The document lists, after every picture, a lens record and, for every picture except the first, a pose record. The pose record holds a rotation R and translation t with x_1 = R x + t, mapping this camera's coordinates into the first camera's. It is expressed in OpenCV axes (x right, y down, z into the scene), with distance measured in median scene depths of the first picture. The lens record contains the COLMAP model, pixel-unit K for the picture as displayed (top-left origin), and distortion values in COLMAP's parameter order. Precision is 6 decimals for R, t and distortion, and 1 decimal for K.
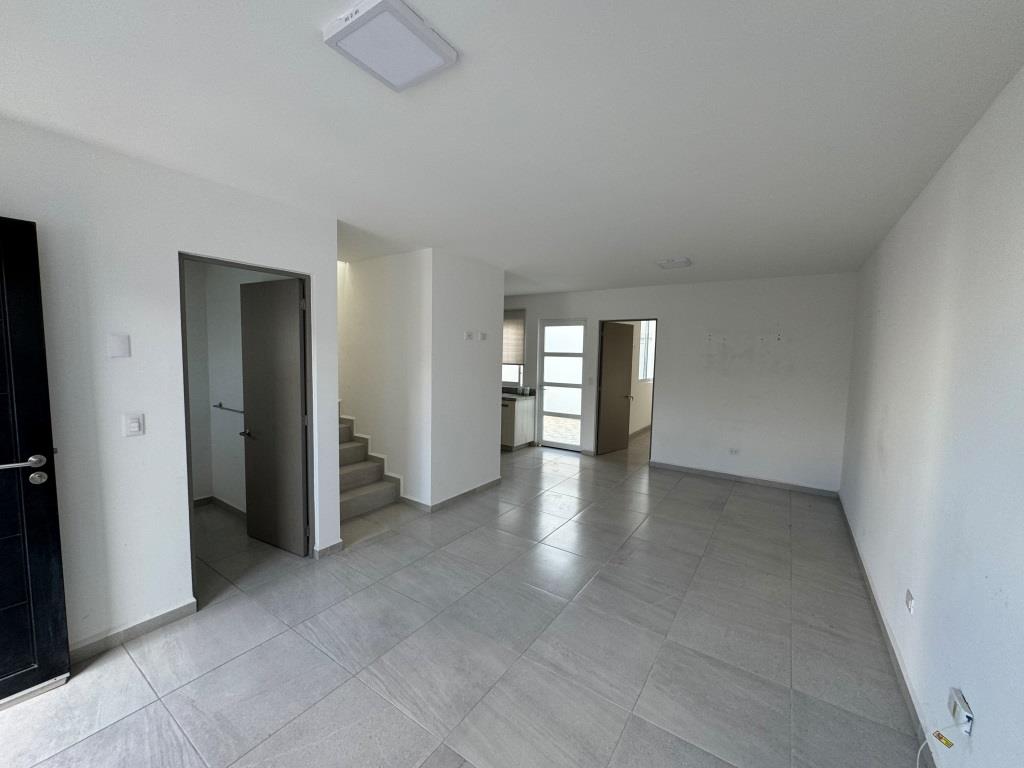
lens RADIAL K [[407.8, 0, 512.0], [0, 407.8, 382.5], [0, 0, 1]] dist [-0.002807, 0.000358]
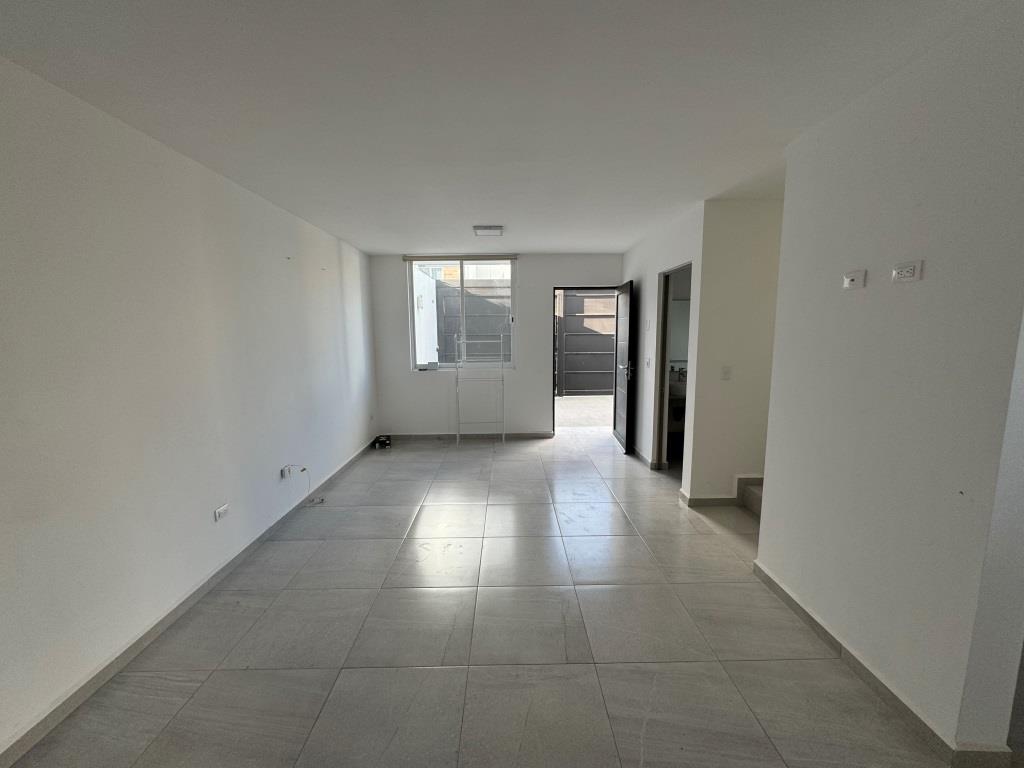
lens RADIAL K [[407.8, 0, 512.0], [0, 407.8, 382.5], [0, 0, 1]] dist [-0.002807, 0.000358]
pose [[-0.821116, 0.065530, -0.566987, 0.438162], [-0.047981, 0.981946, 0.182975, -0.070587], [0.568741, 0.177448, -0.803147, 1.177013]]
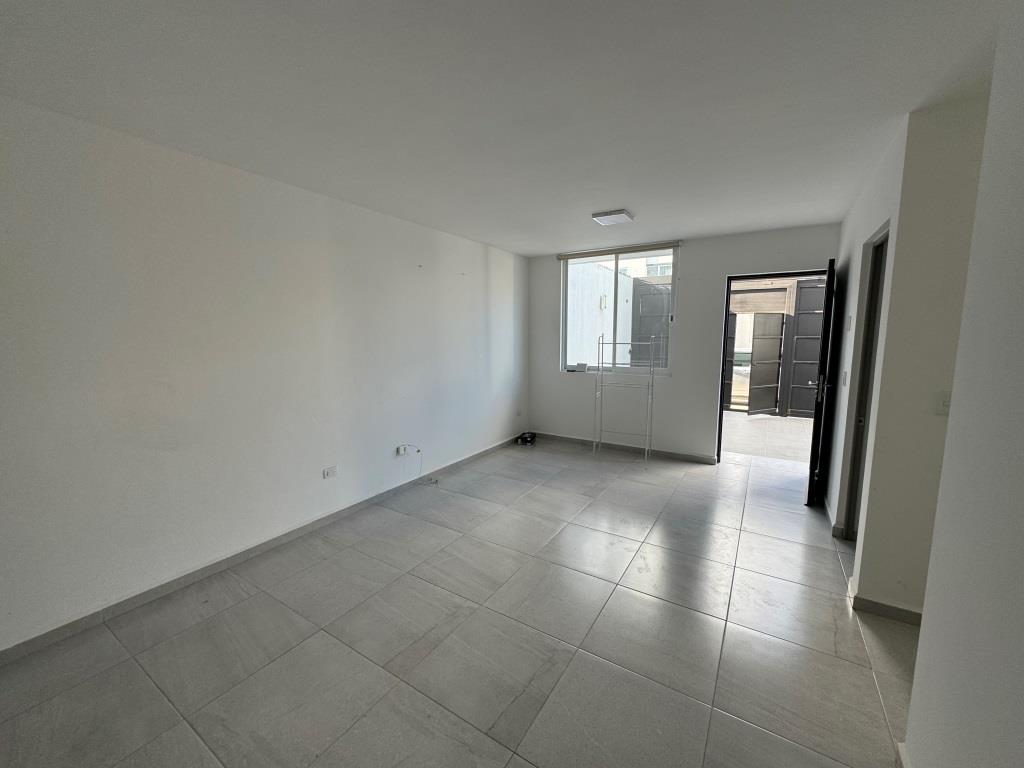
lens RADIAL K [[407.8, 0, 512.0], [0, 407.8, 382.5], [0, 0, 1]] dist [-0.002807, 0.000358]
pose [[-0.999352, -0.009437, -0.034722, 0.147763], [-0.016088, 0.980355, 0.196586, -0.068730], [0.032185, 0.197018, -0.979872, 1.202891]]
